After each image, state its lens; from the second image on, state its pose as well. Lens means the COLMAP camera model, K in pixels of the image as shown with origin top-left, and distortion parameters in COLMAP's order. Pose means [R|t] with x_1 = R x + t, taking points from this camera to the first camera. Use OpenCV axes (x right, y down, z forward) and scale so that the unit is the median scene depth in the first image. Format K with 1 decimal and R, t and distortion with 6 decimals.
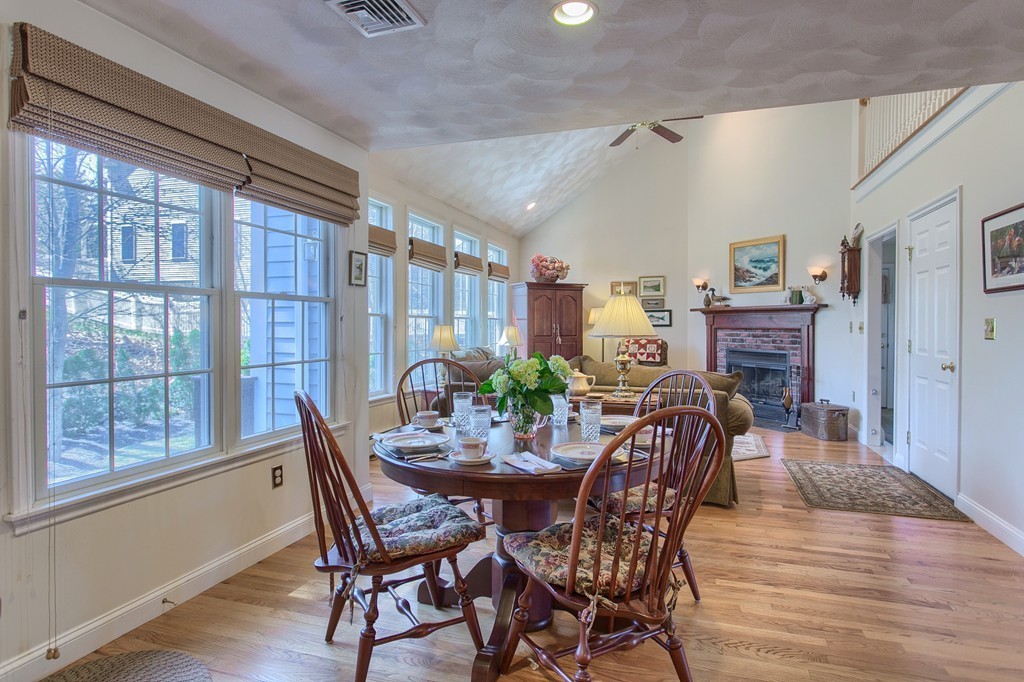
lens RADIAL K [[551.4, 0, 519.8], [0, 551.4, 332.2], [0, 0, 1]] dist [-0.000852, 0.000807]
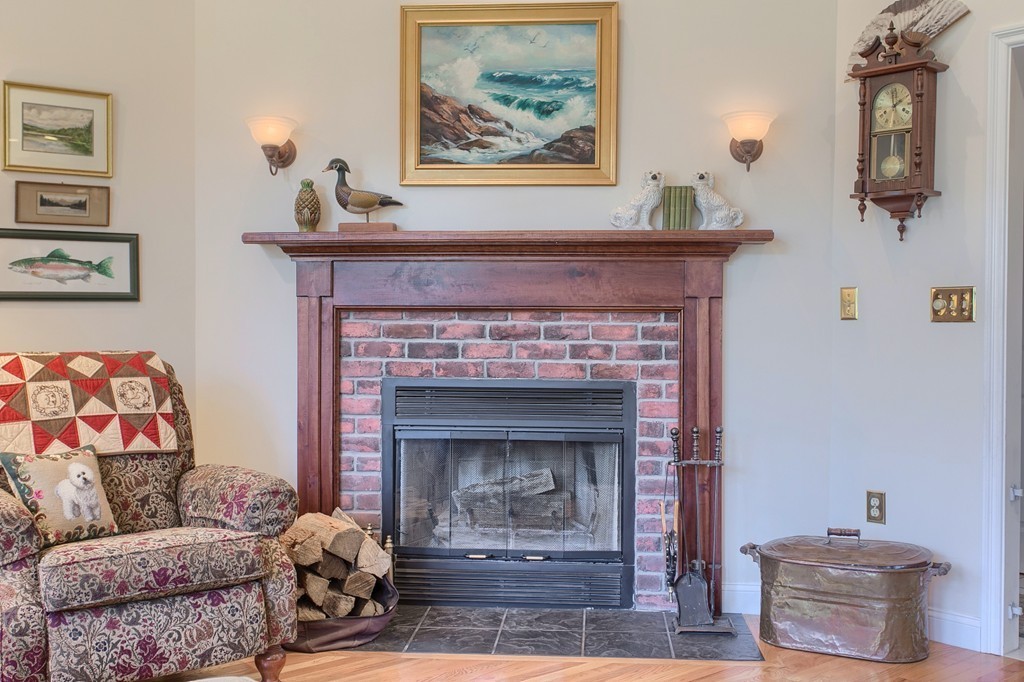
lens RADIAL K [[1095.9, 0, 507.6], [0, 1095.9, 337.6], [0, 0, 1]] dist [0.008332, 0.000000]
pose [[0.527595, -0.015121, 0.849361, -0.065961], [0.007626, 0.999886, 0.013064, 0.001090], [-0.849462, -0.000415, 0.527650, 0.646304]]
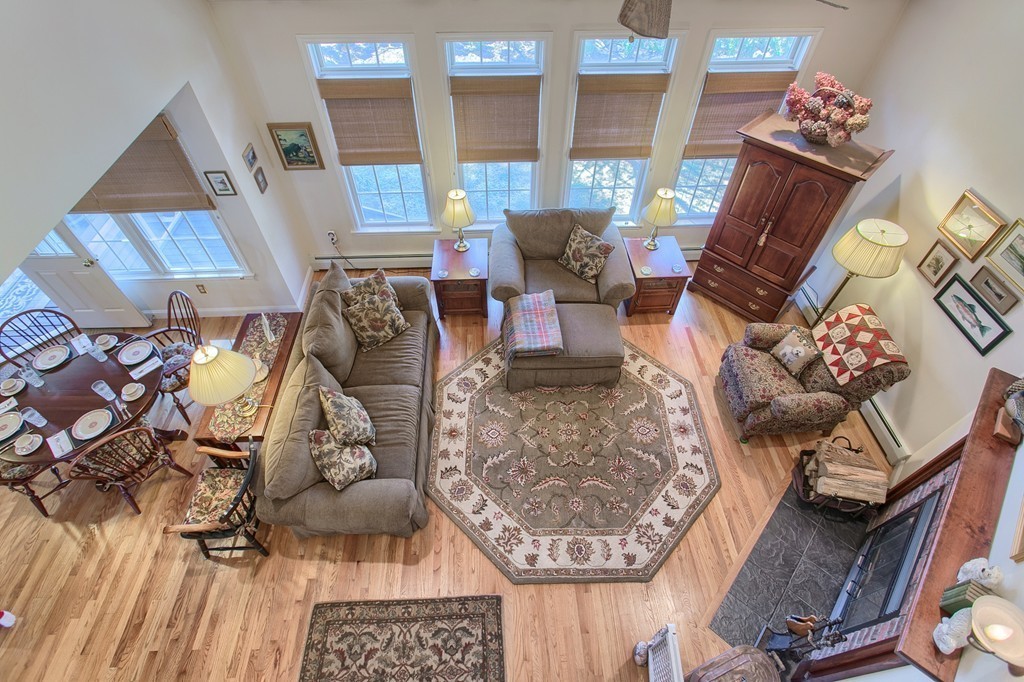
lens RADIAL K [[492.1, 0, 503.6], [0, 492.1, 338.1], [0, 0, 1]] dist [-0.011974, 0.005793]
pose [[0.341648, 0.712678, -0.612672, 0.408279], [-0.003831, 0.652949, 0.757392, -0.346764], [0.939820, -0.256414, 0.225809, 0.597667]]
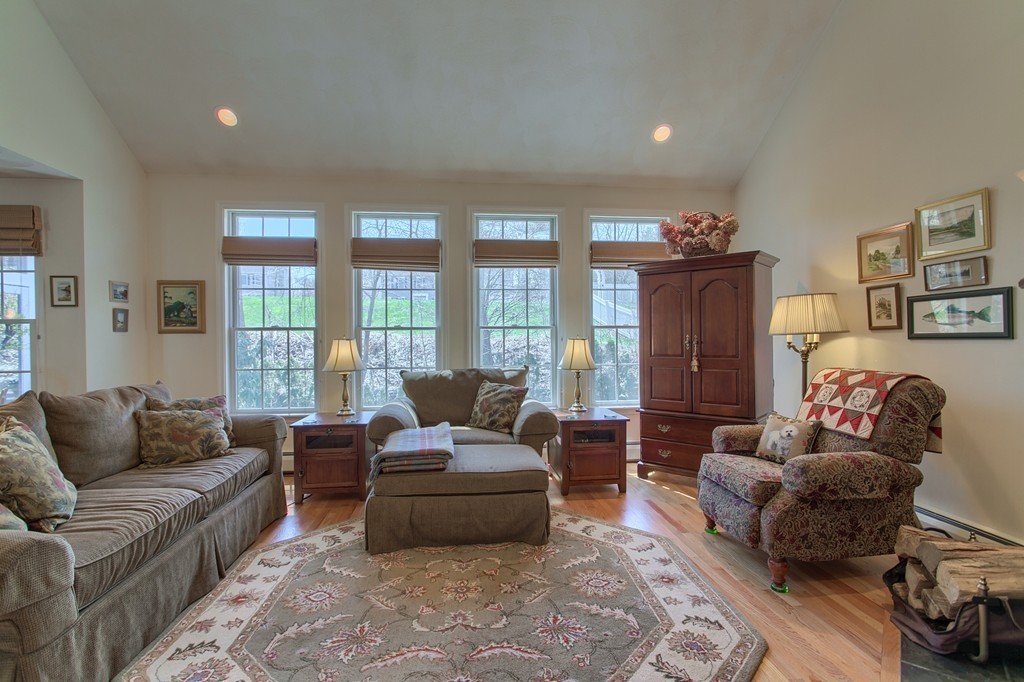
lens RADIAL K [[492.1, 0, 504.5], [0, 492.1, 337.6], [0, 0, 1]] dist [-0.011974, 0.005793]
pose [[0.404360, -0.001335, -0.914599, 0.453378], [-0.003208, 0.999991, -0.002878, -0.010092], [0.914594, 0.004098, 0.404352, 0.667206]]
